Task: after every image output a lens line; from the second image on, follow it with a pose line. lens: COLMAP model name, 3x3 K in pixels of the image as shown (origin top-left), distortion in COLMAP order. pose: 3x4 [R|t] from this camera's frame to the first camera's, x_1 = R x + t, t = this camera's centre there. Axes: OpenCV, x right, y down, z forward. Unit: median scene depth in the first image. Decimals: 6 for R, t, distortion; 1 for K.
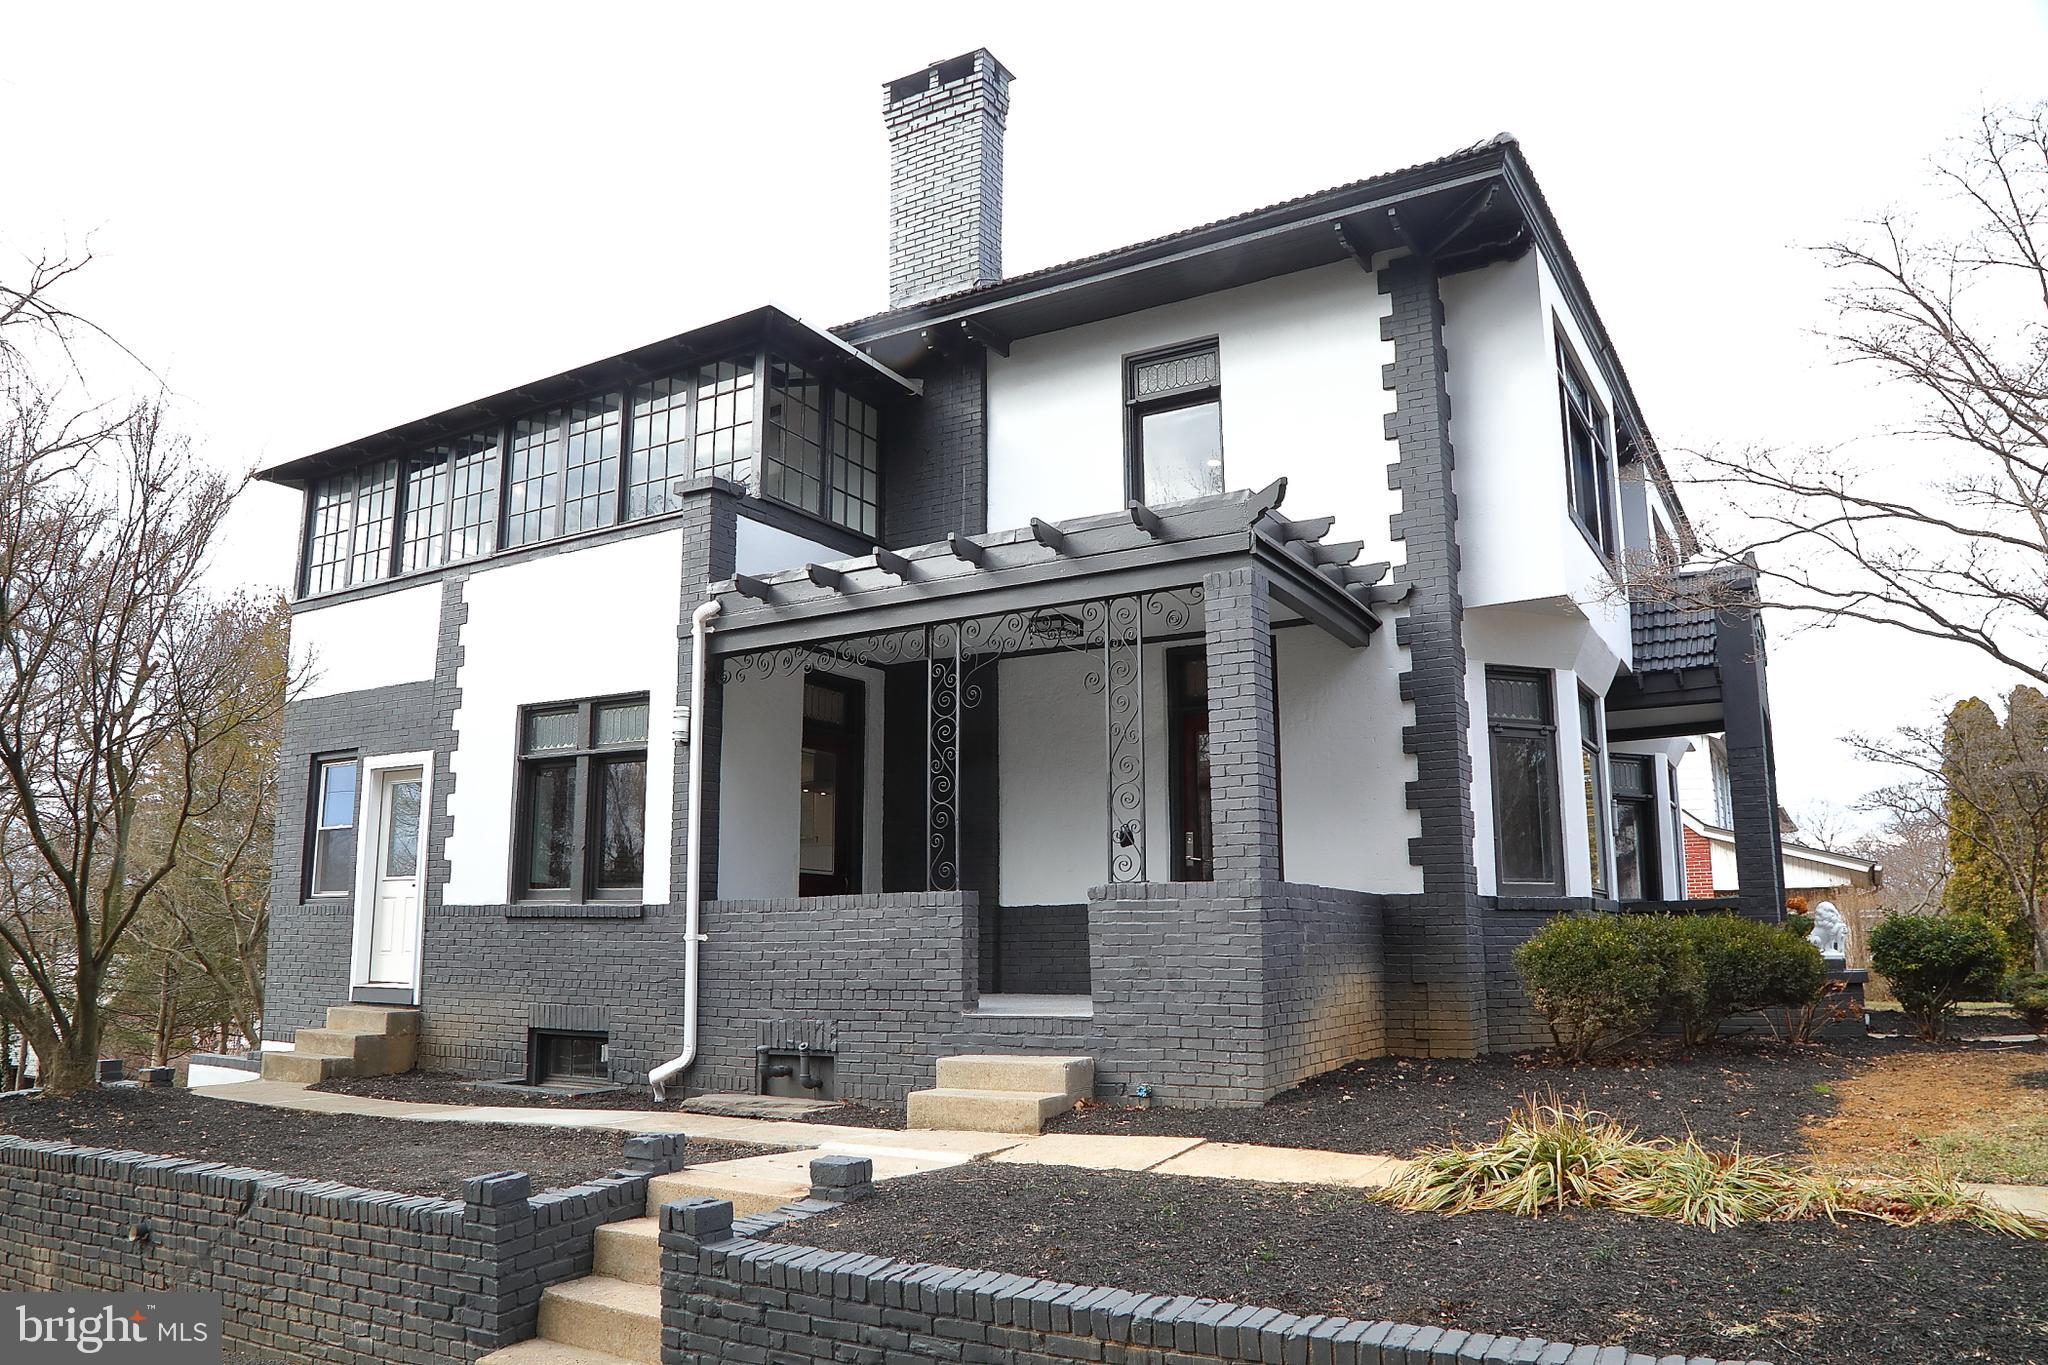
lens RADIAL K [[1419.8, 0, 1024.0], [0, 1419.8, 682.5], [0, 0, 1]] dist [-0.128179, 0.073782]
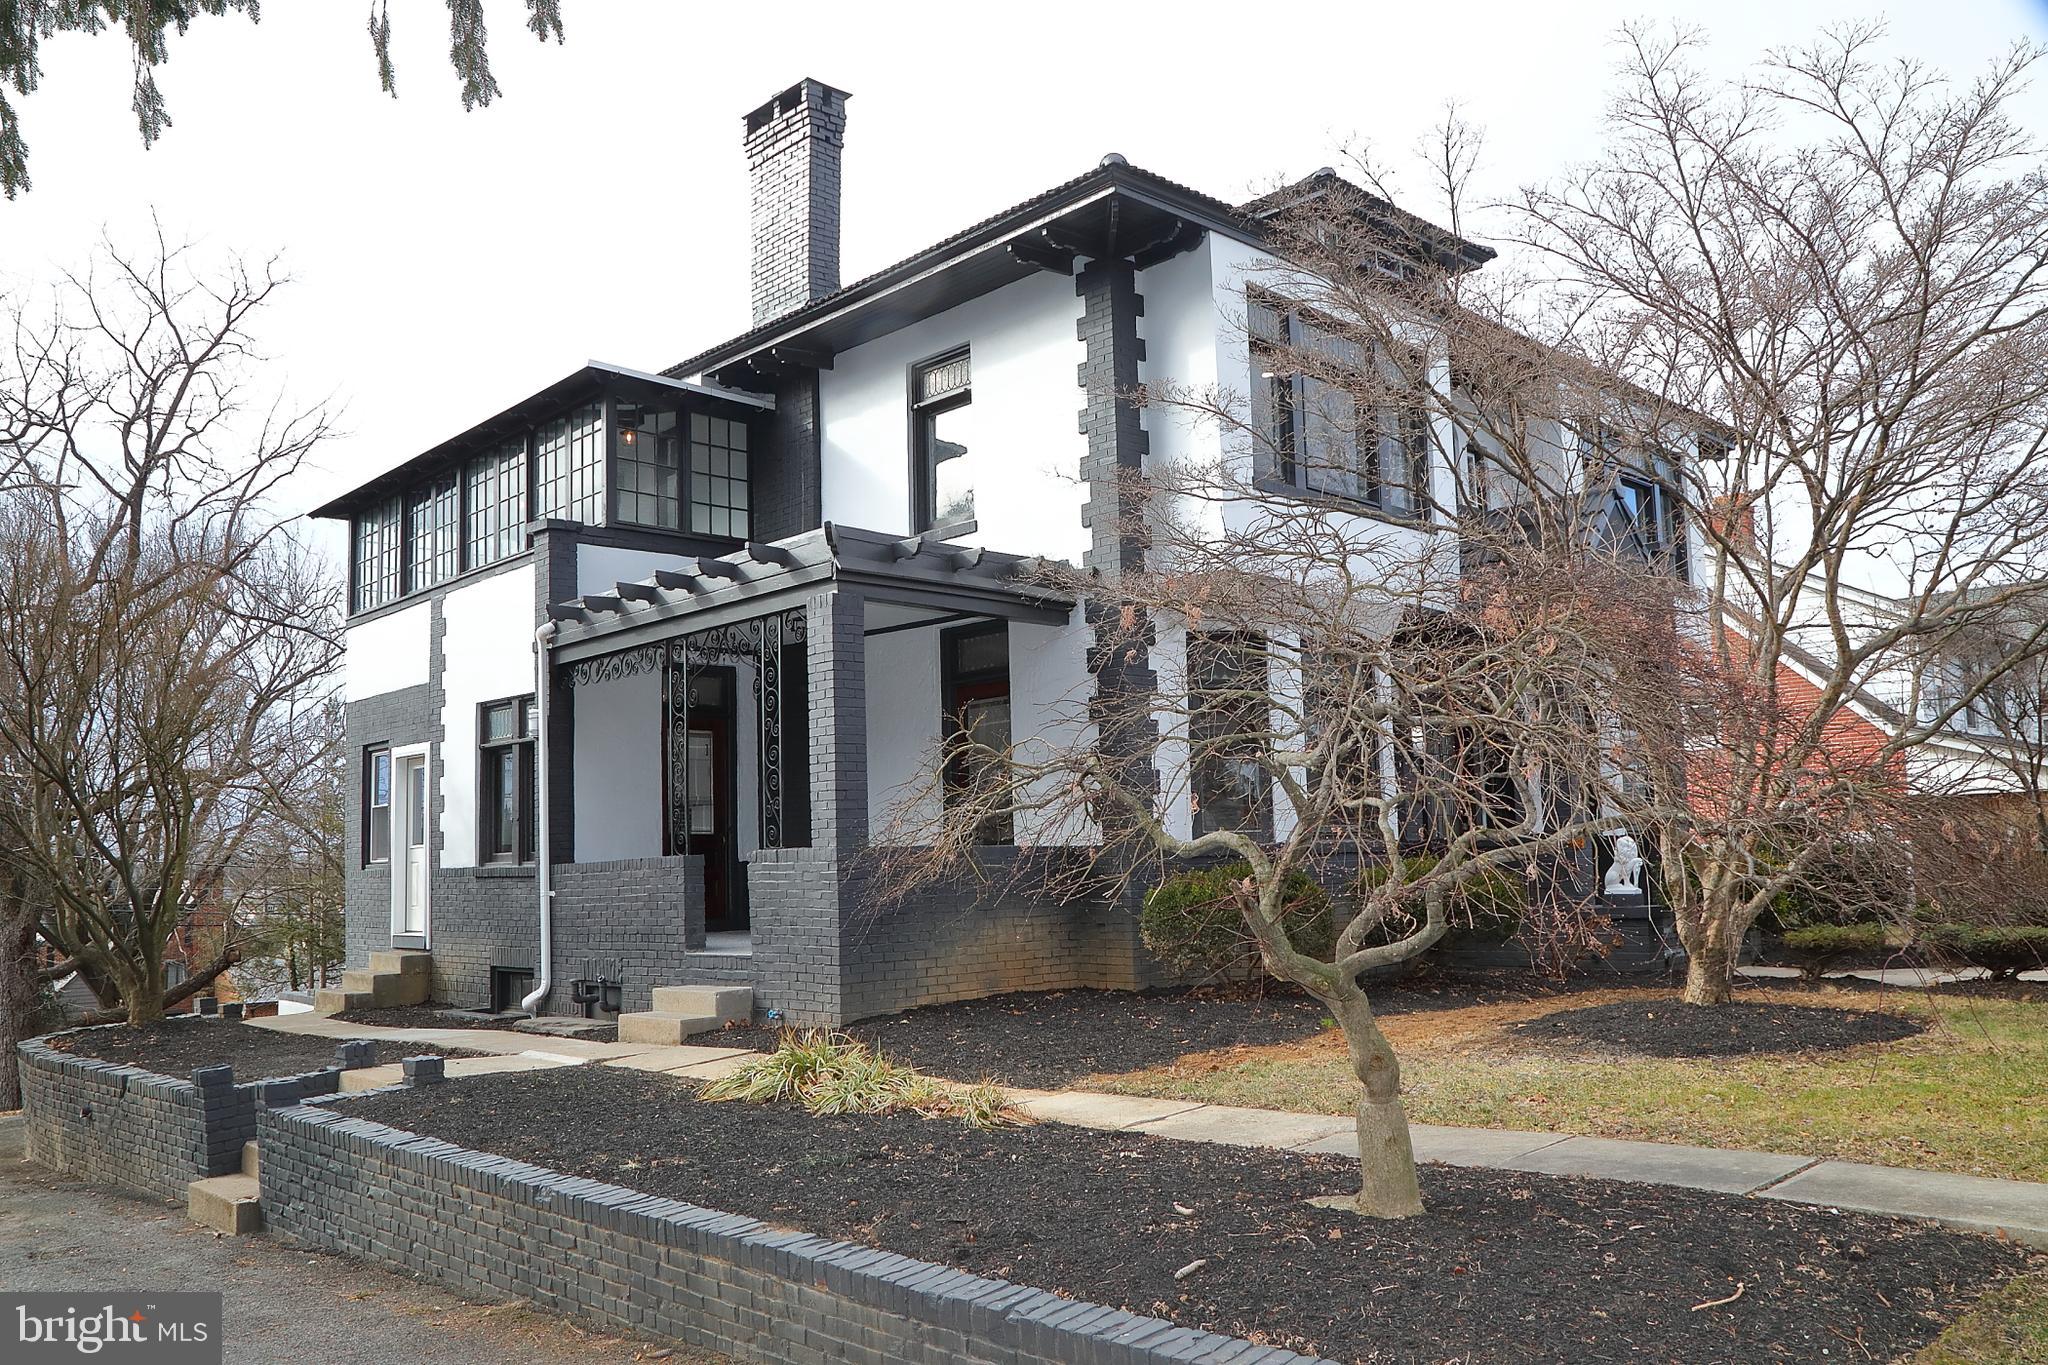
lens RADIAL K [[1581.6, 0, 1024.0], [0, 1581.6, 682.5], [0, 0, 1]] dist [-0.073447, -0.003686]
pose [[0.963960, -0.055848, -0.260118, 0.463609], [0.074909, 0.995138, 0.063941, -0.054437], [0.255283, -0.081122, 0.963457, -0.193081]]
